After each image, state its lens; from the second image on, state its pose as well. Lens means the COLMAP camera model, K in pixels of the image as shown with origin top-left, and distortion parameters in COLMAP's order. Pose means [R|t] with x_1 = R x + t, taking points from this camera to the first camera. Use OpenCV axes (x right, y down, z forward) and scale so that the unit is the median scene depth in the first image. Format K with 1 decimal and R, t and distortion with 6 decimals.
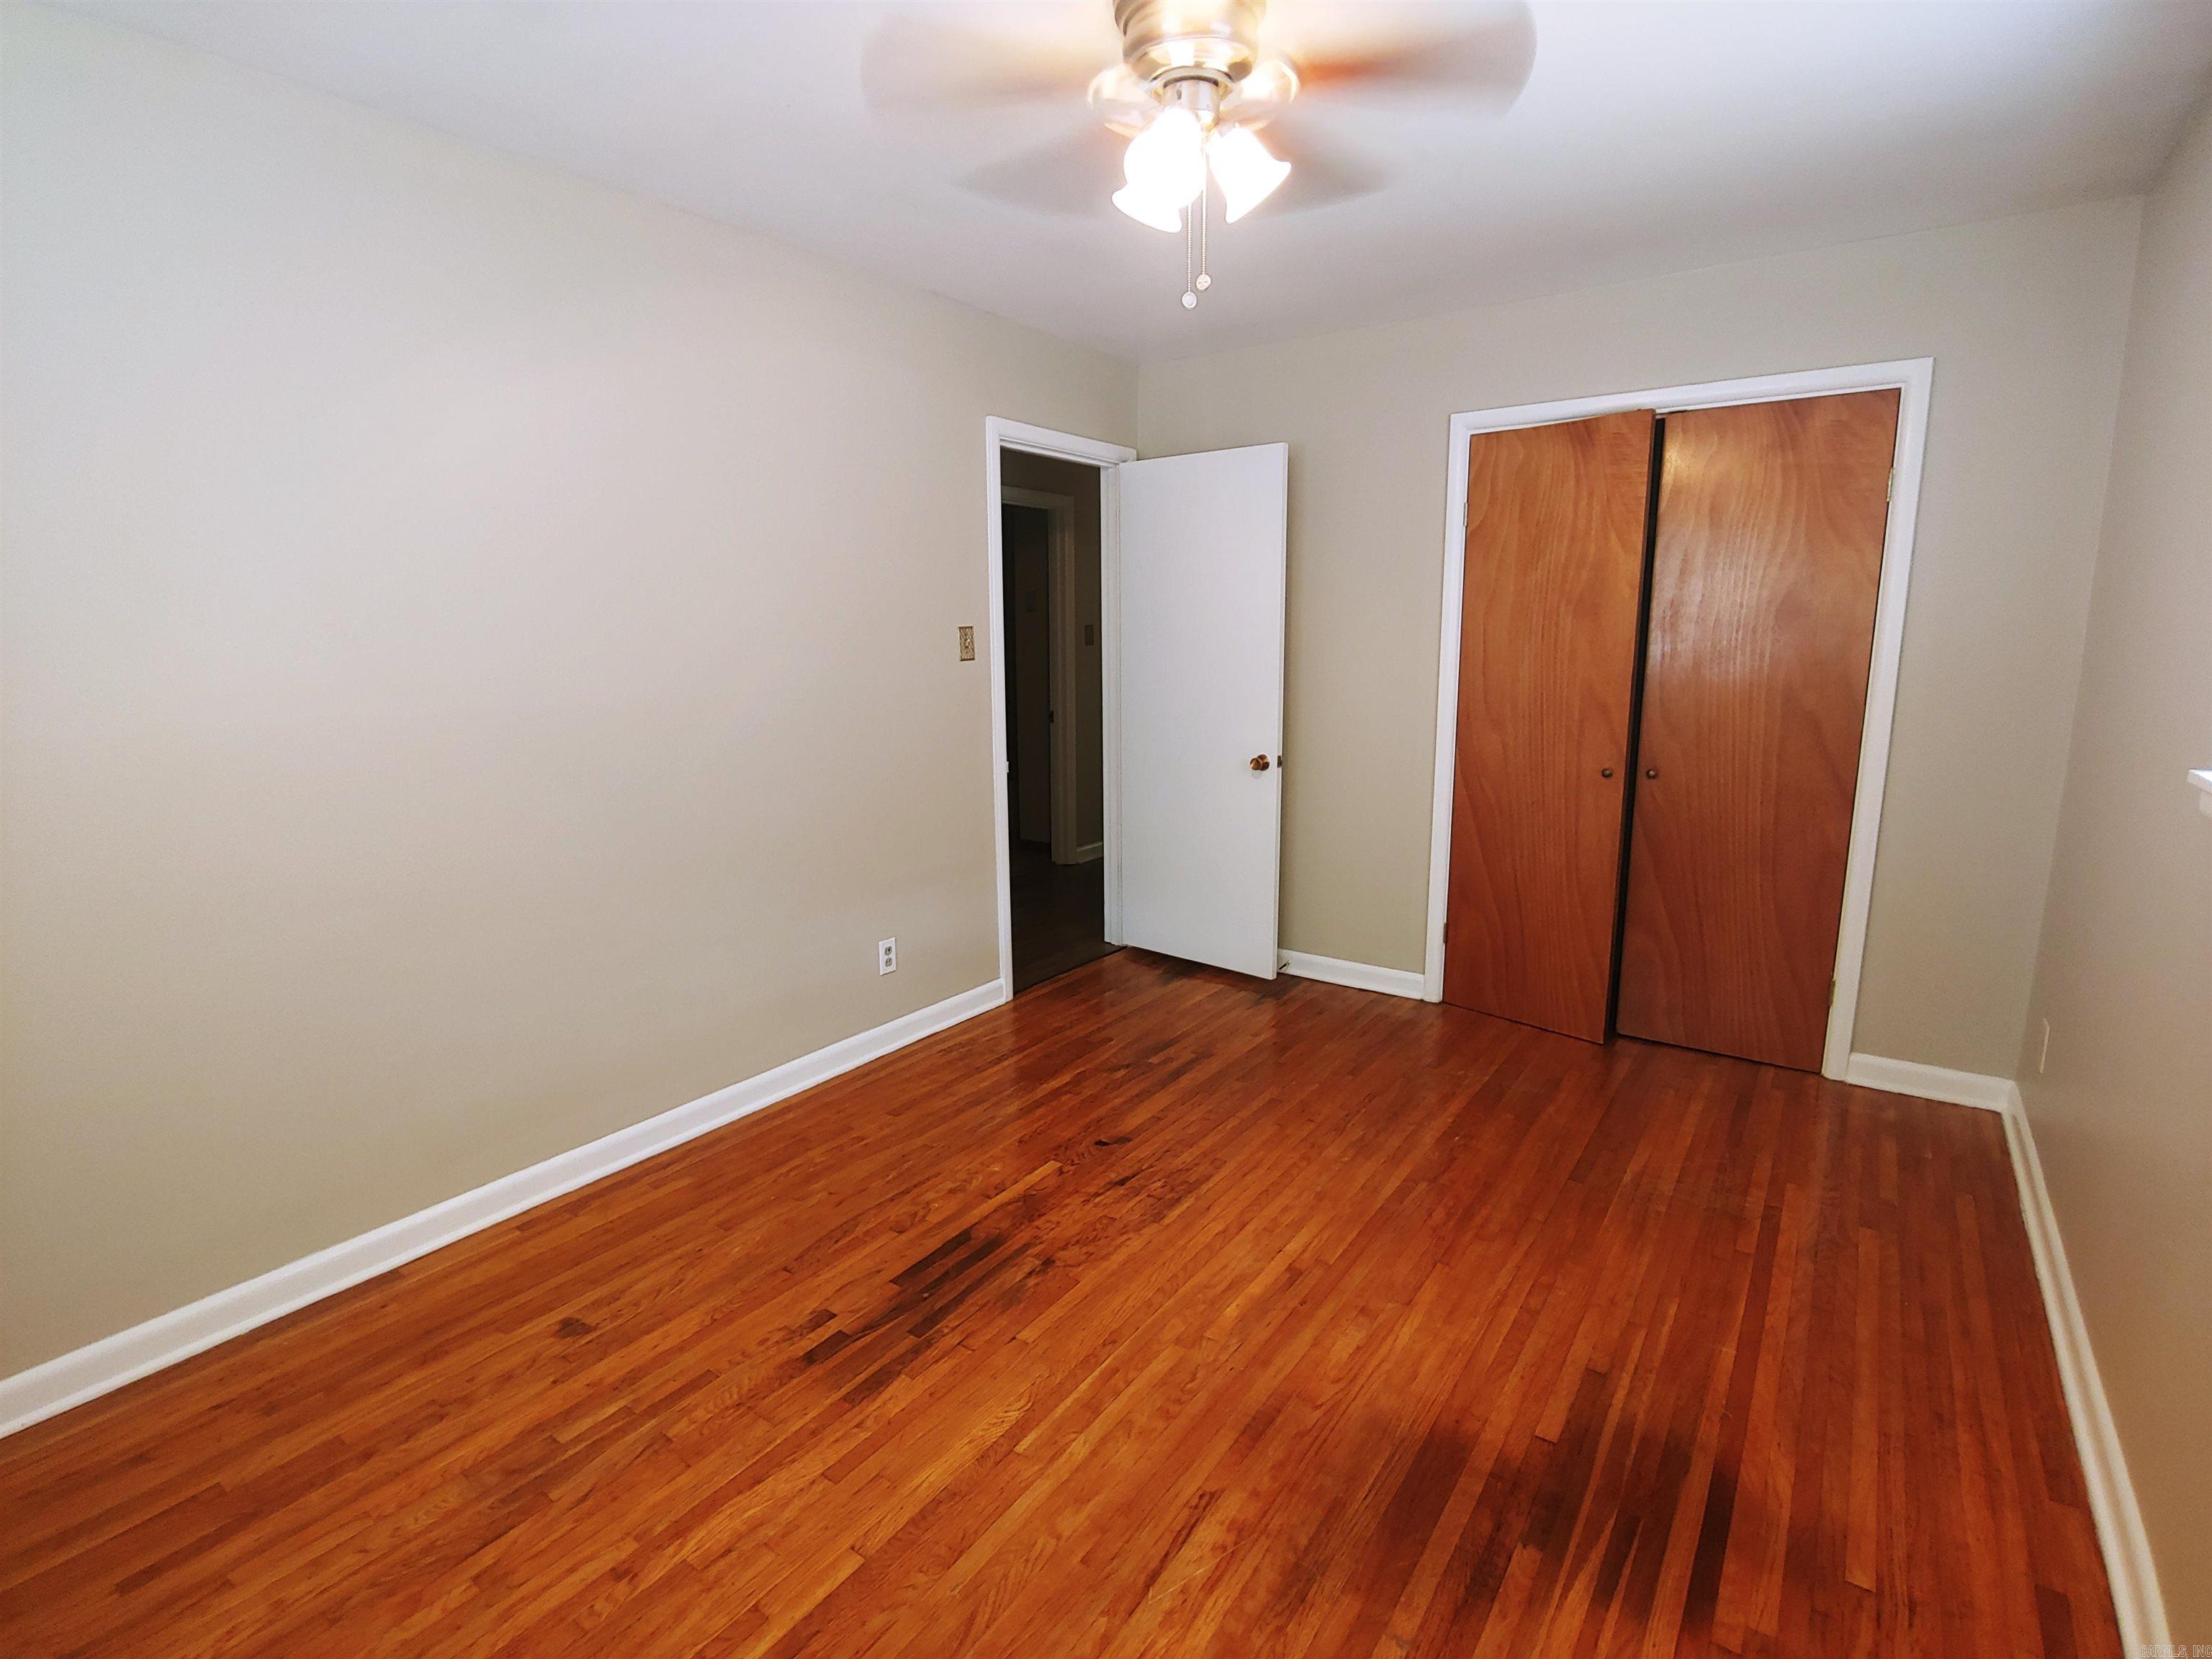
lens RADIAL K [[1055.8, 0, 1099.7], [0, 1055.8, 805.8], [0, 0, 1]] dist [-0.020550, -0.000950]
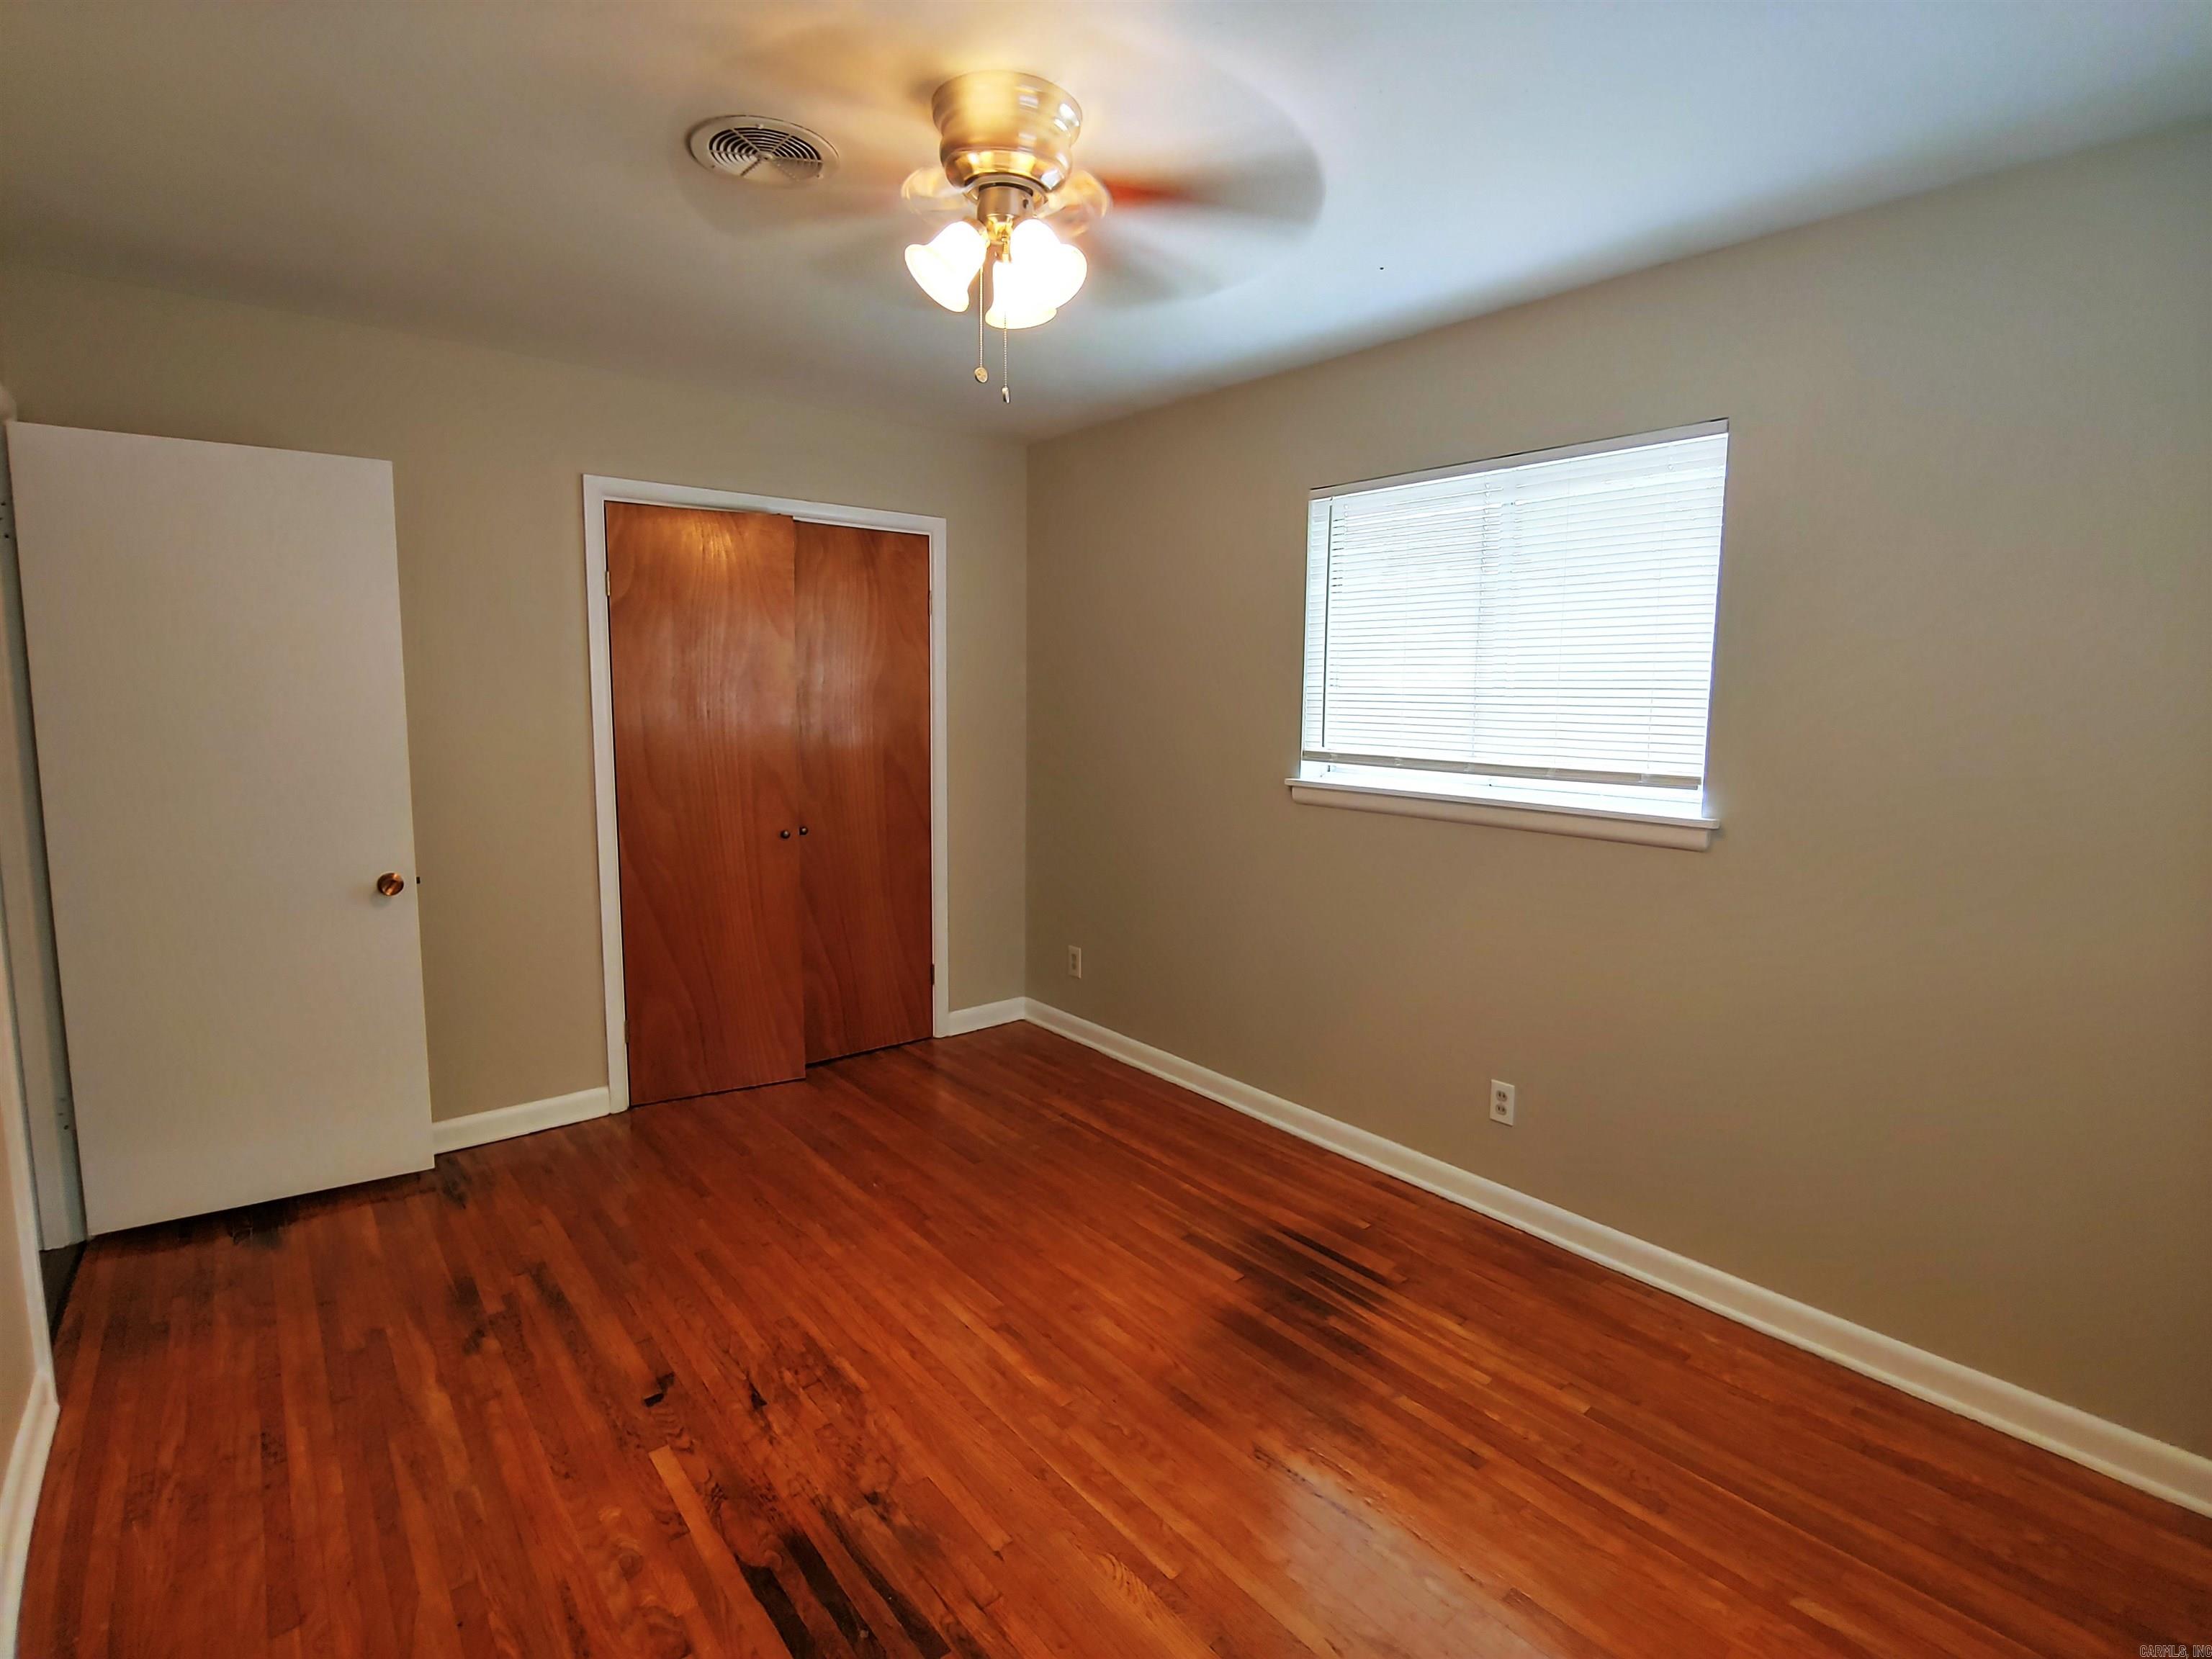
lens RADIAL K [[1054.2, 0, 1109.2], [0, 1054.2, 815.0], [0, 0, 1]] dist [-0.019446, -0.001095]
pose [[0.247274, -0.099575, 0.963816, -0.668799], [0.149121, 0.986766, 0.063688, -0.095641], [-0.957402, 0.127976, 0.258850, 0.517031]]
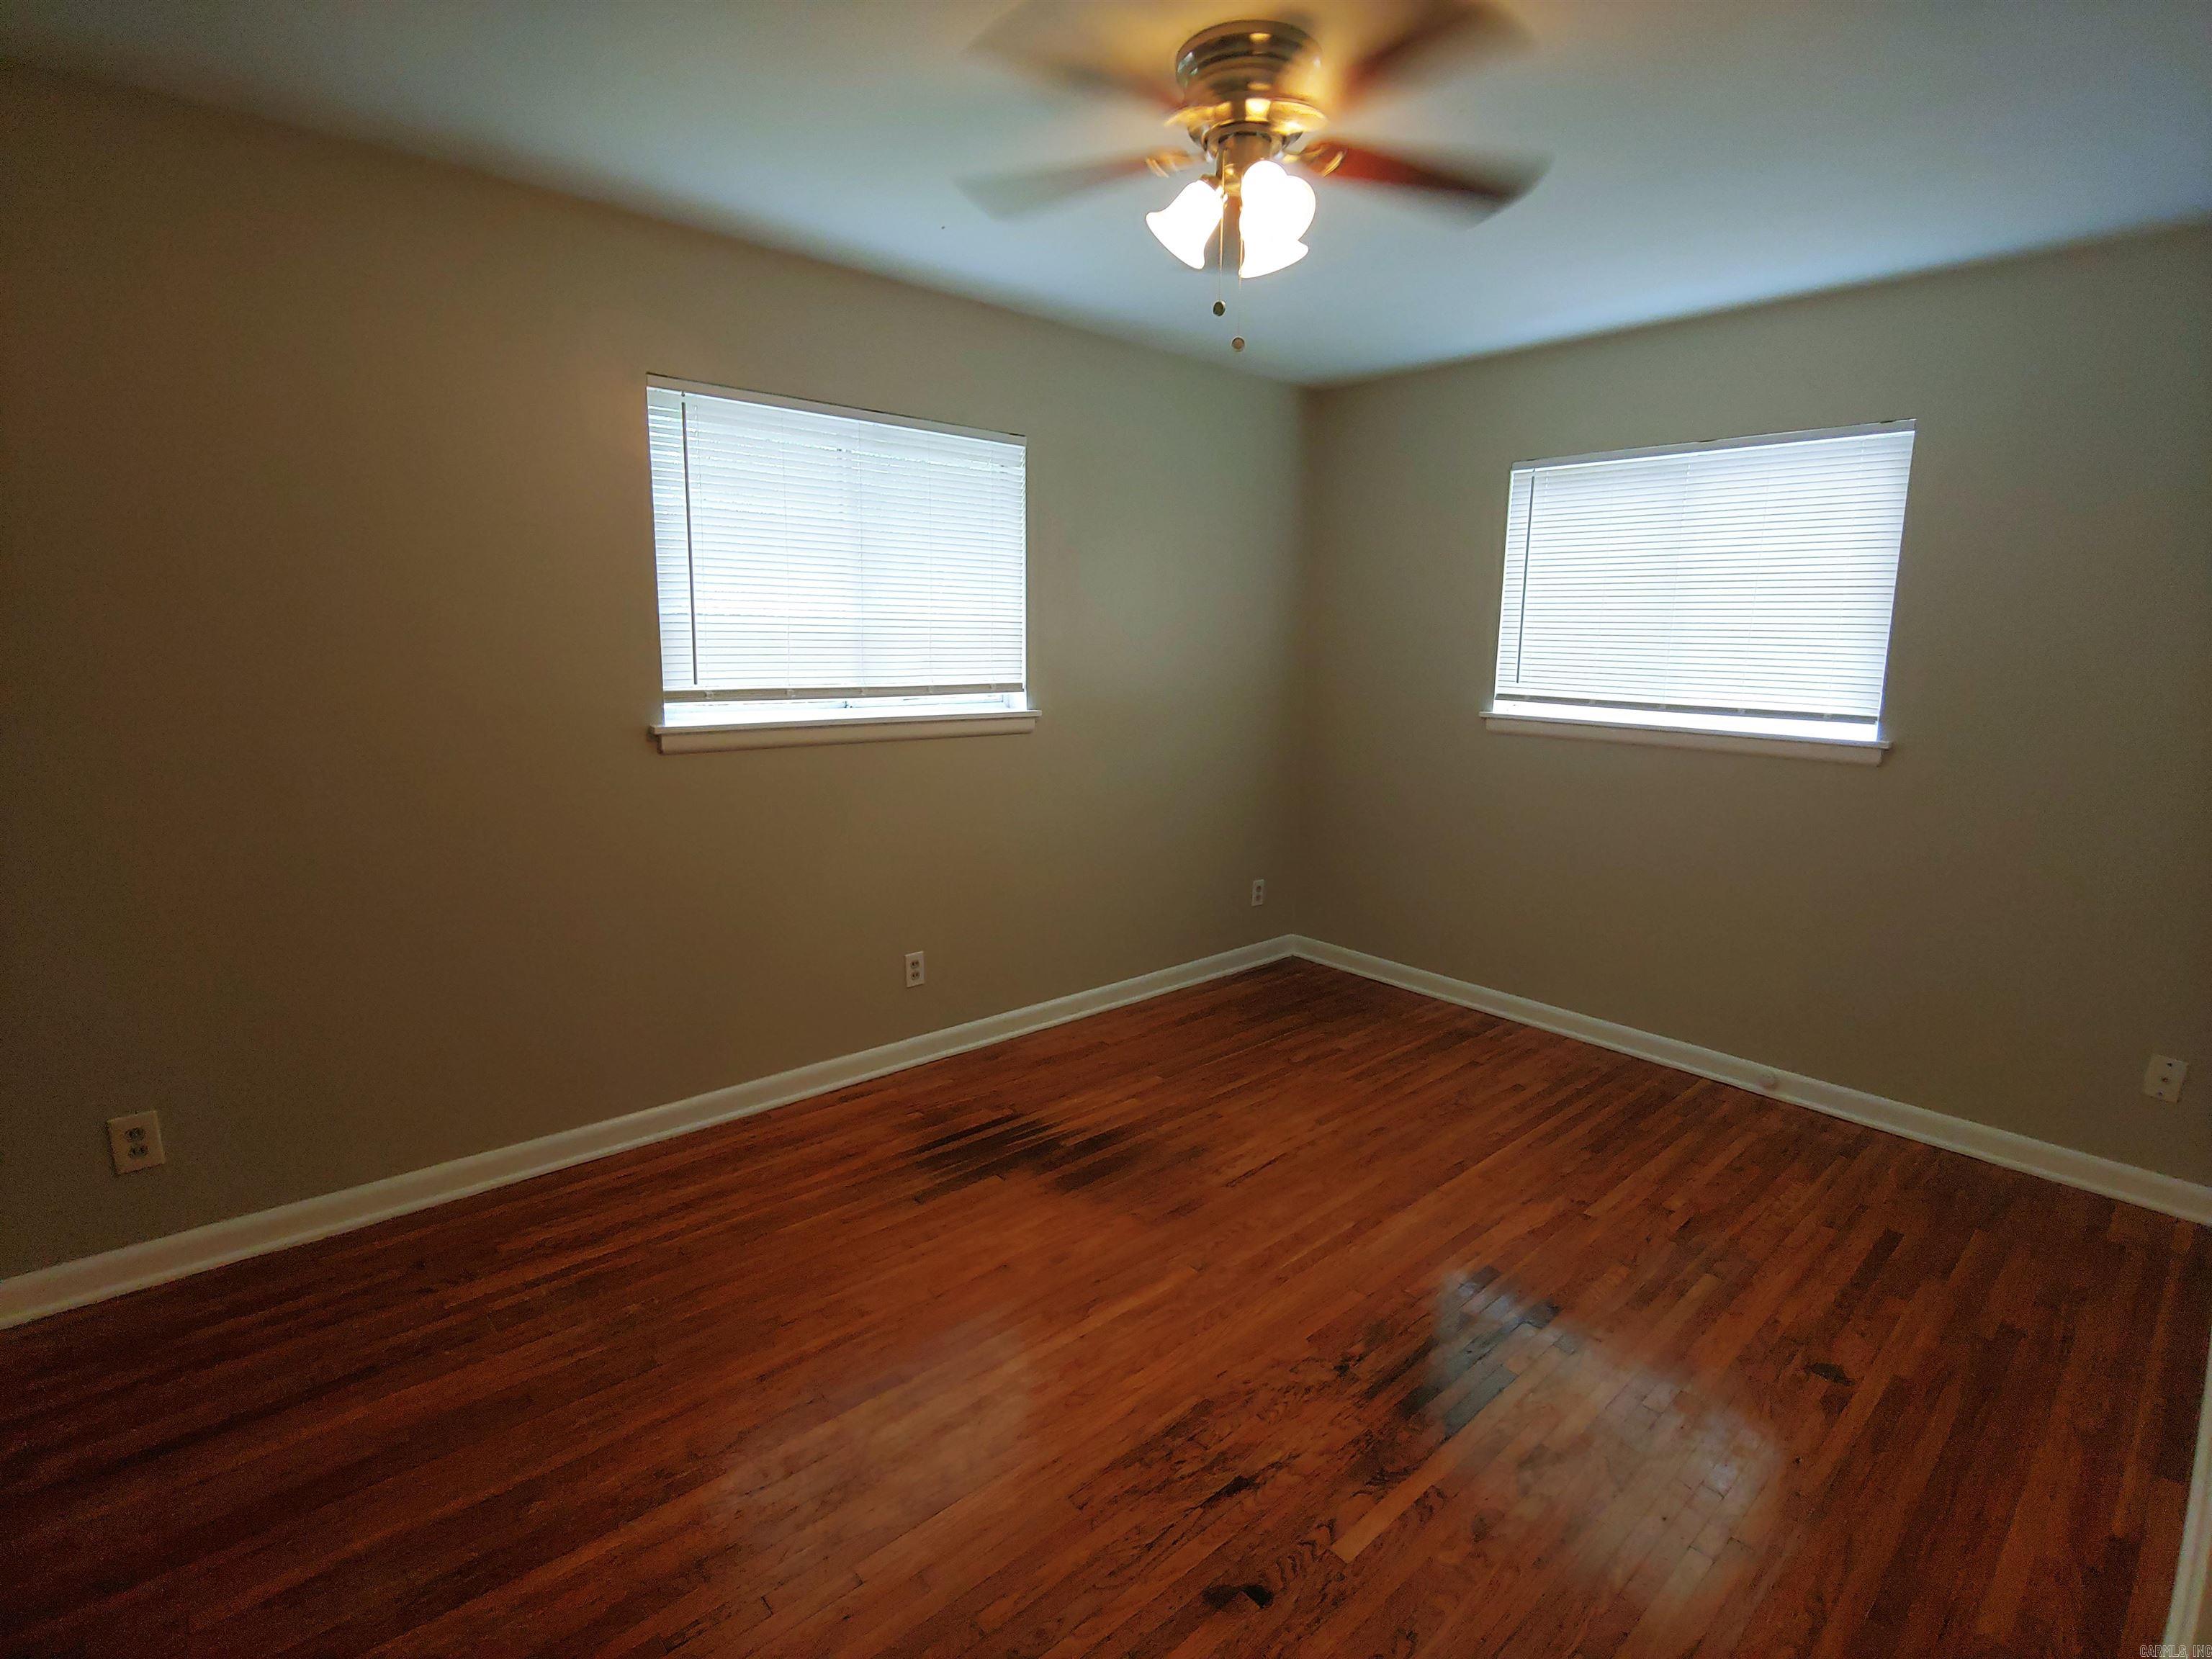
lens RADIAL K [[1054.2, 0, 1109.2], [0, 1054.2, 815.0], [0, 0, 1]] dist [-0.019446, -0.001095]
pose [[-0.976458, -0.044526, 0.211064, -0.021476], [0.027884, 0.944200, 0.328191, -0.283678], [-0.213899, 0.326350, -0.920729, 1.586946]]
